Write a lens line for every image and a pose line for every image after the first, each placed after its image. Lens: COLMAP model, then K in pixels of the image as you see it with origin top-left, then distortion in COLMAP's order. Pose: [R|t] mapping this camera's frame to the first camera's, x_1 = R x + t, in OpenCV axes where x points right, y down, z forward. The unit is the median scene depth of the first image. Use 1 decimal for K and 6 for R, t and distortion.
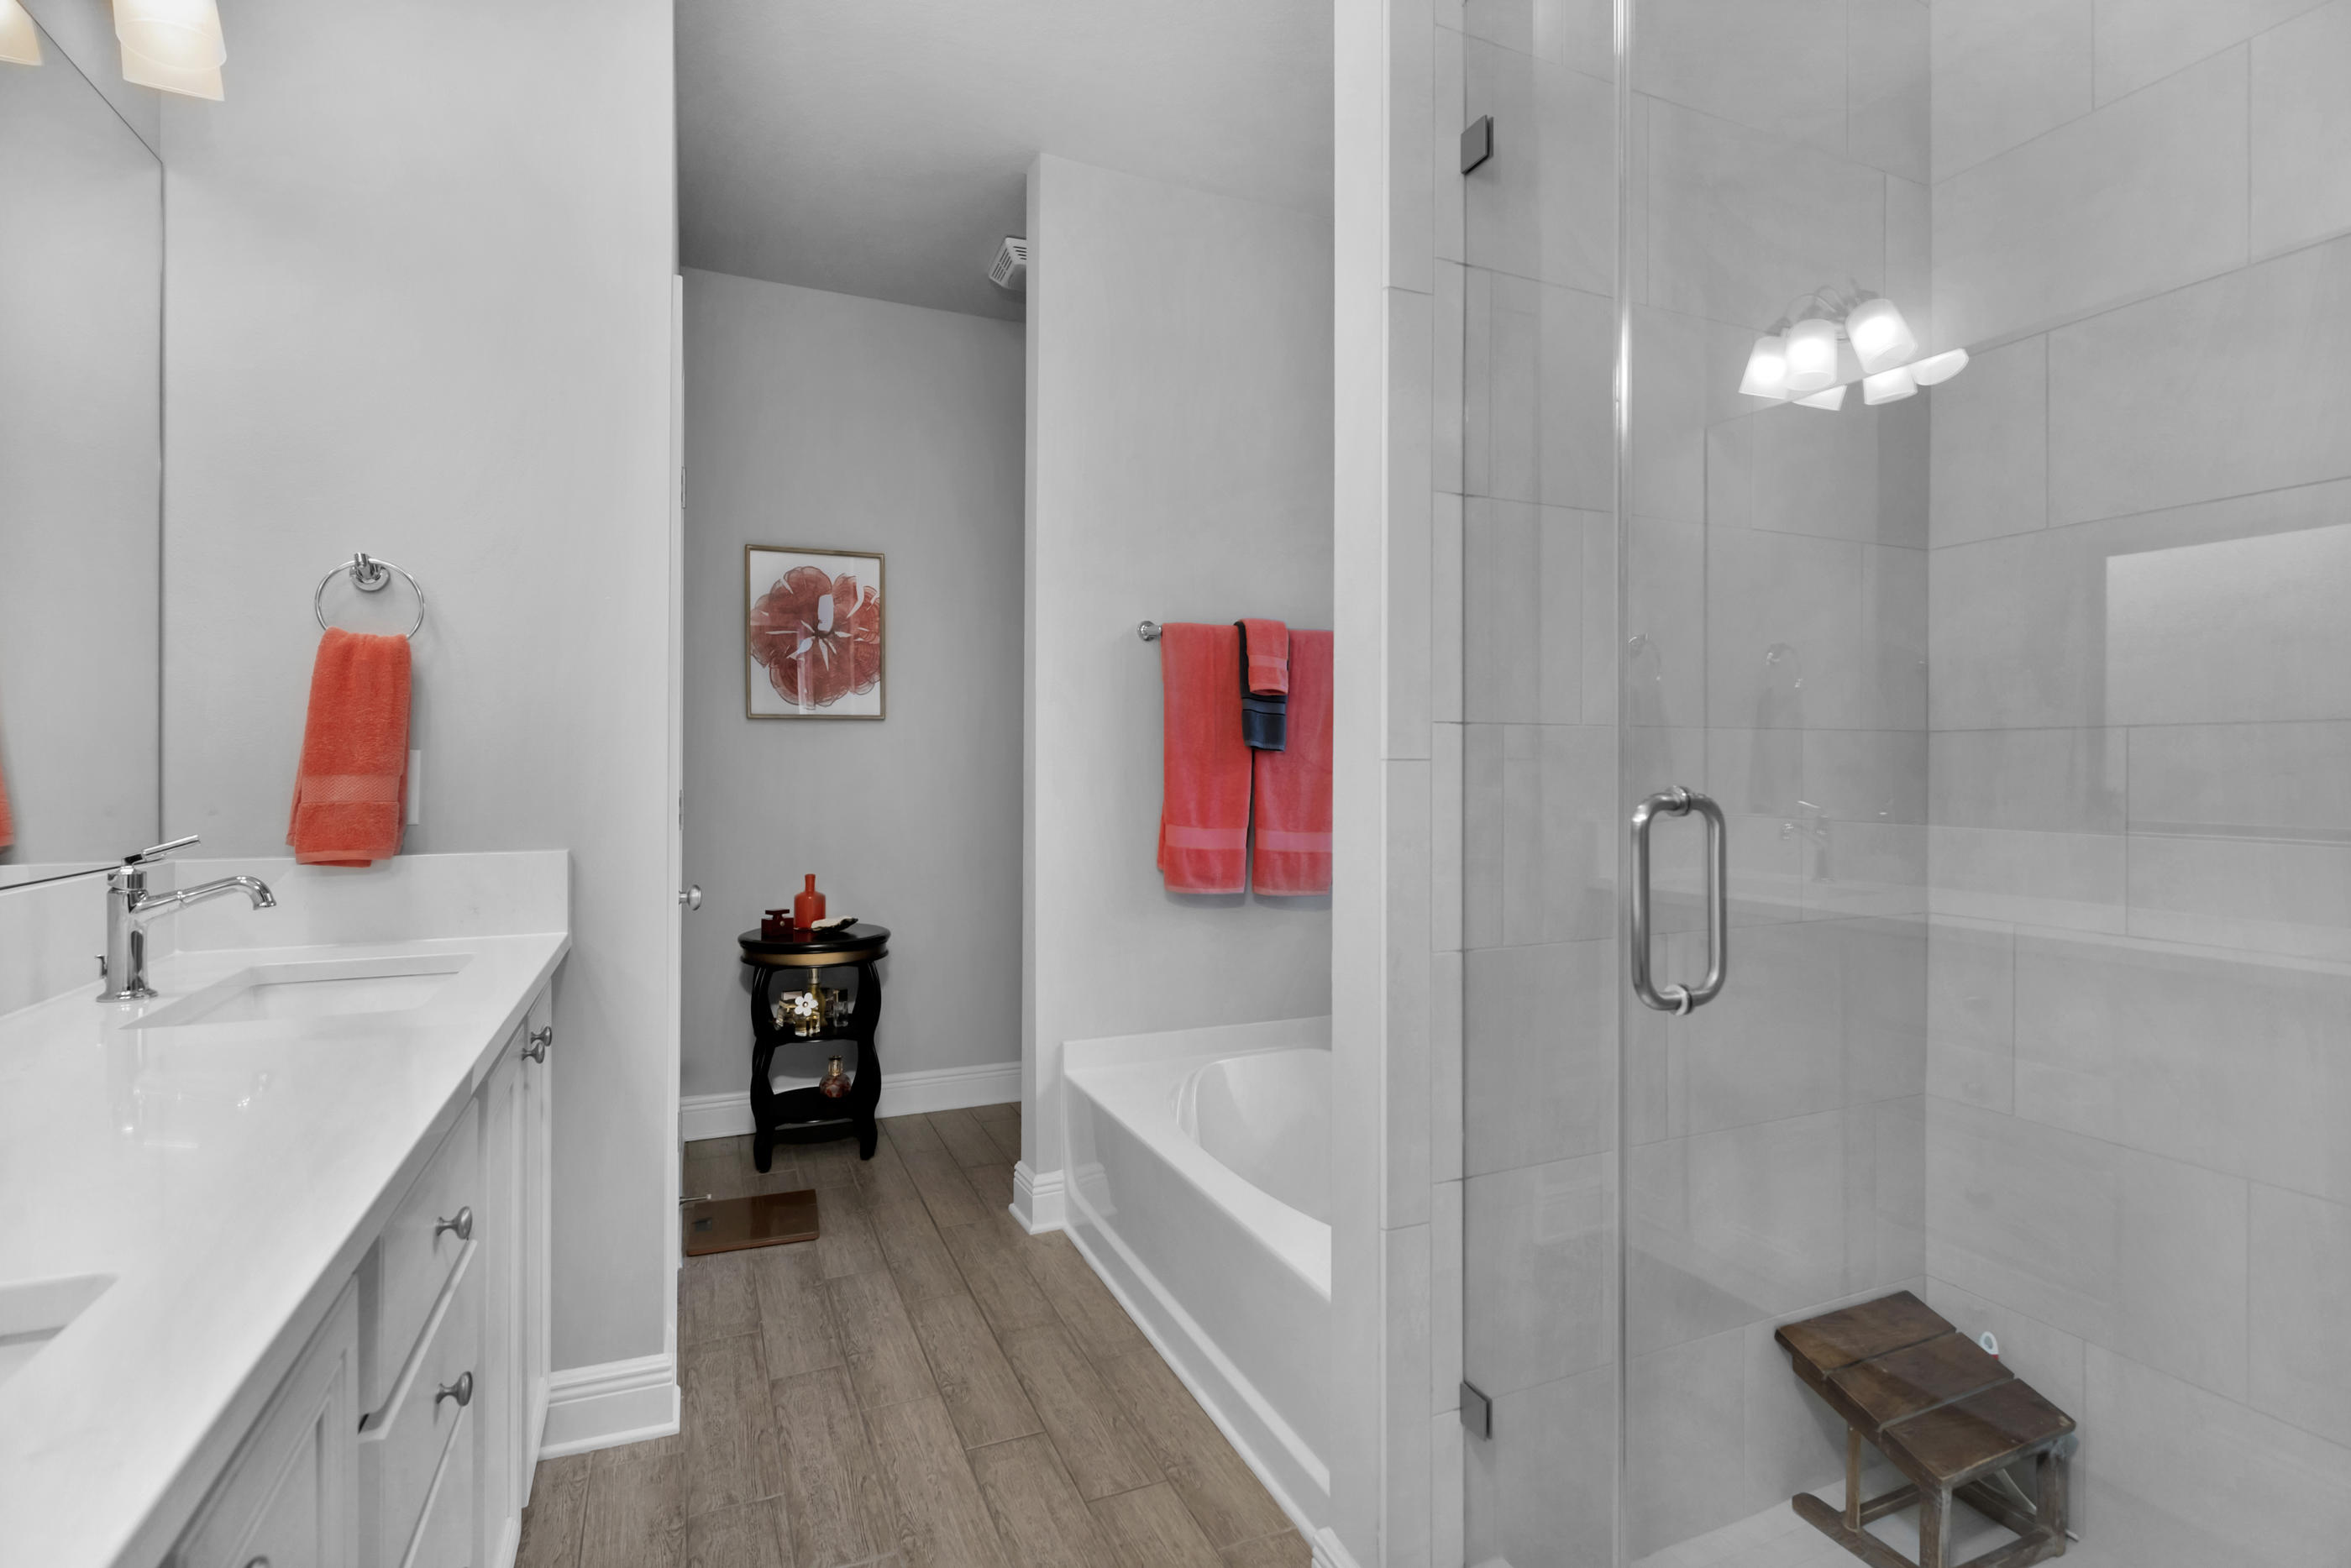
lens RADIAL K [[1103.1, 0, 1157.3], [0, 1103.1, 774.0], [0, 0, 1]] dist [-0.008604, 0.001249]
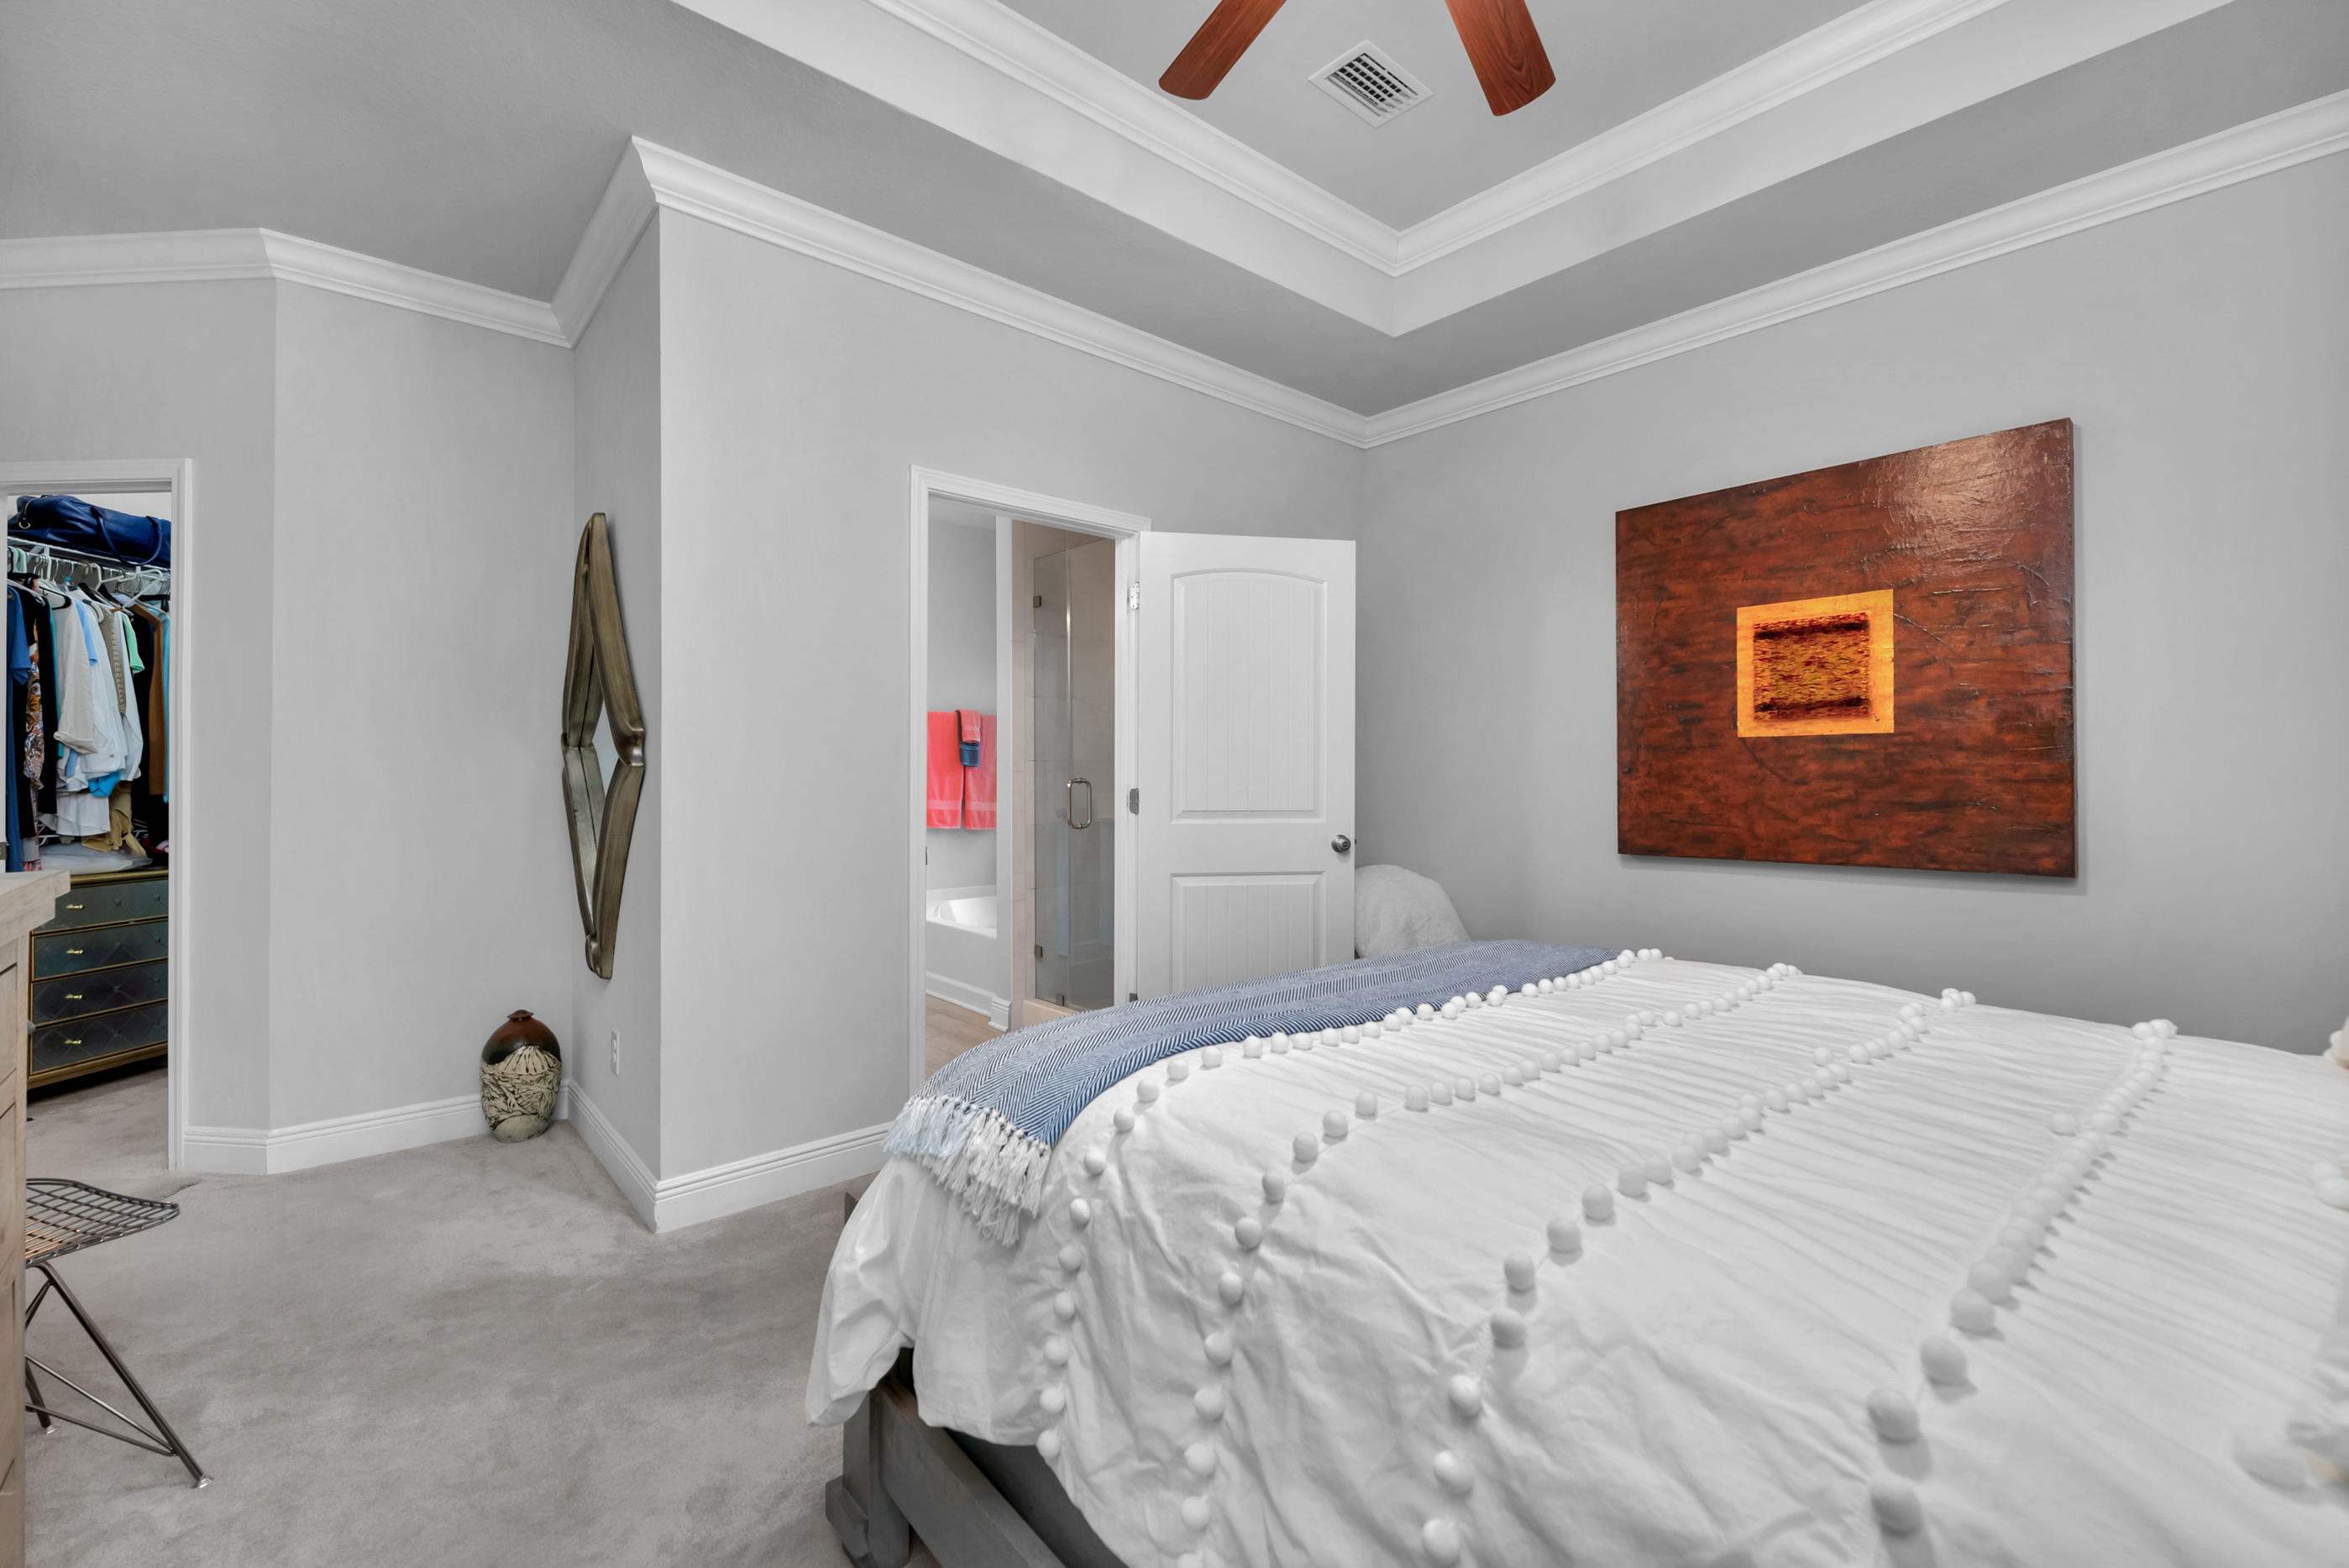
lens RADIAL K [[975.3, 0, 1187.4], [0, 975.3, 773.2], [0, 0, 1]] dist [-0.007321, -0.001721]
pose [[0.941525, -0.000199, 0.336944, -0.158897], [0.003359, 0.999956, -0.008797, 0.011754], [-0.336927, 0.009415, 0.941484, -1.061347]]
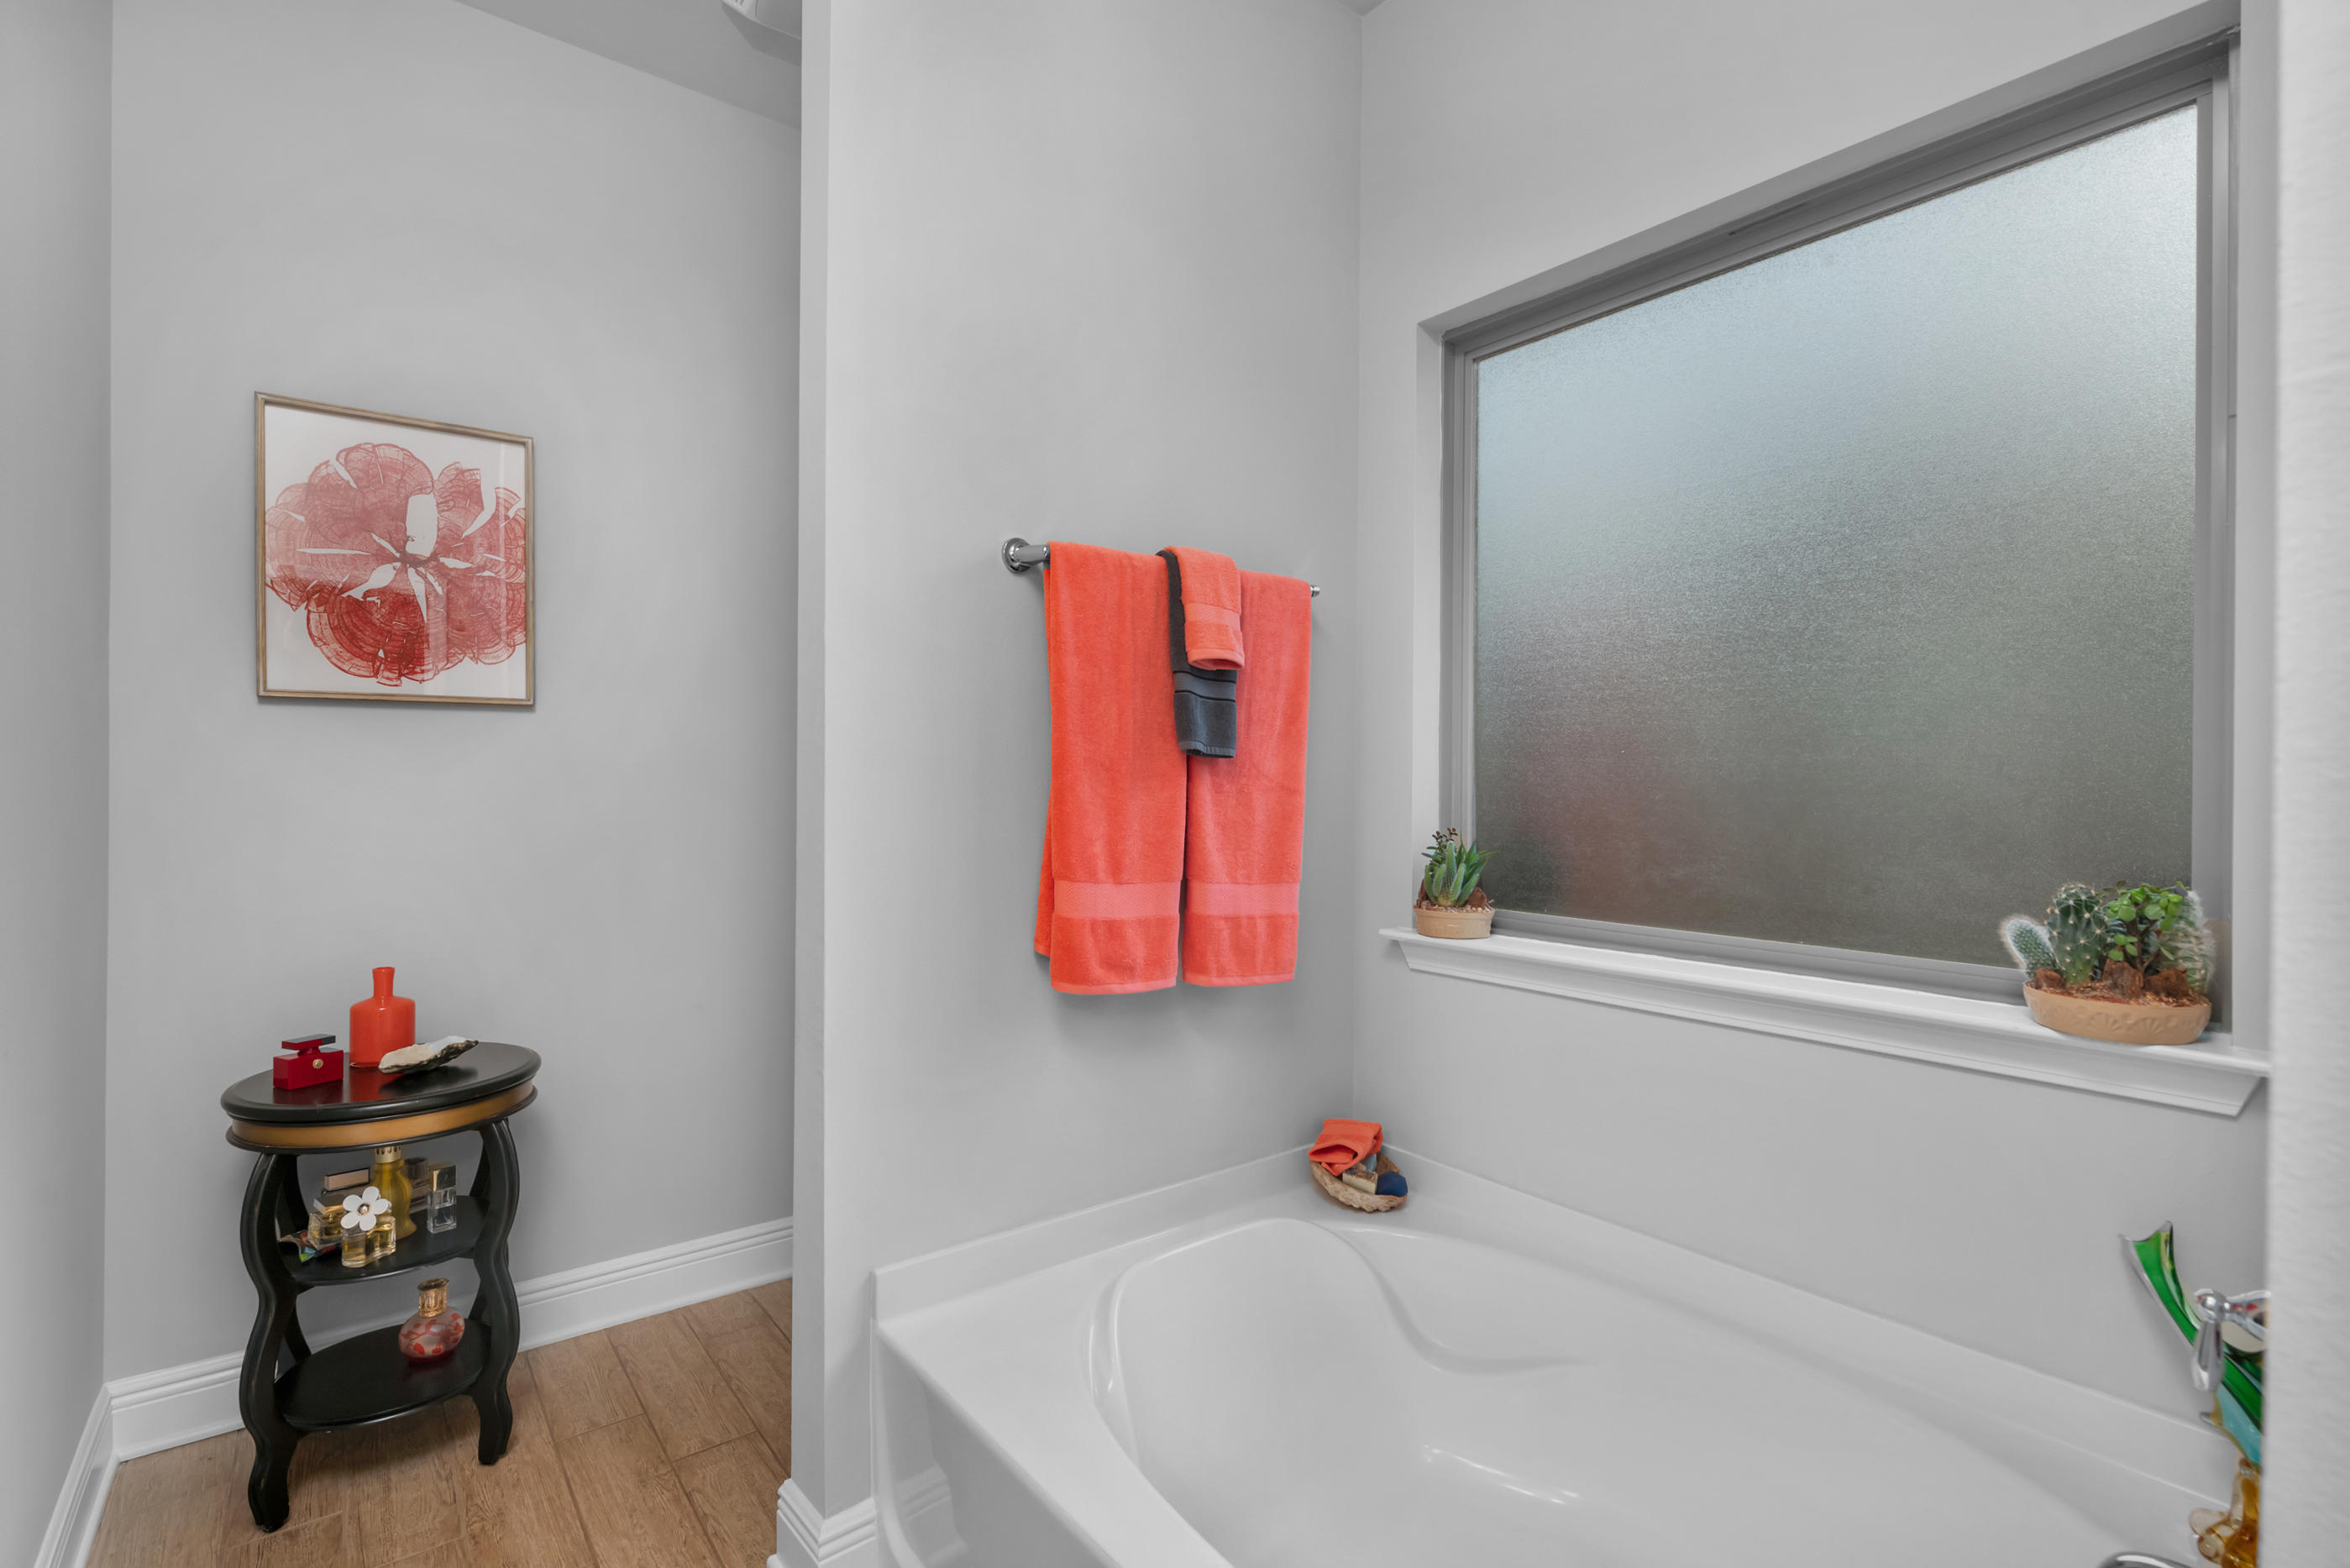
lens RADIAL K [[1102.7, 0, 1228.5], [0, 1102.7, 784.4], [0, 0, 1]] dist [-0.008604, 0.001249]
pose [[0.955314, 0.000087, 0.295593, -0.077053], [0.001276, 0.999989, -0.004419, -0.002973], [-0.295590, 0.004598, 0.955304, 0.398417]]
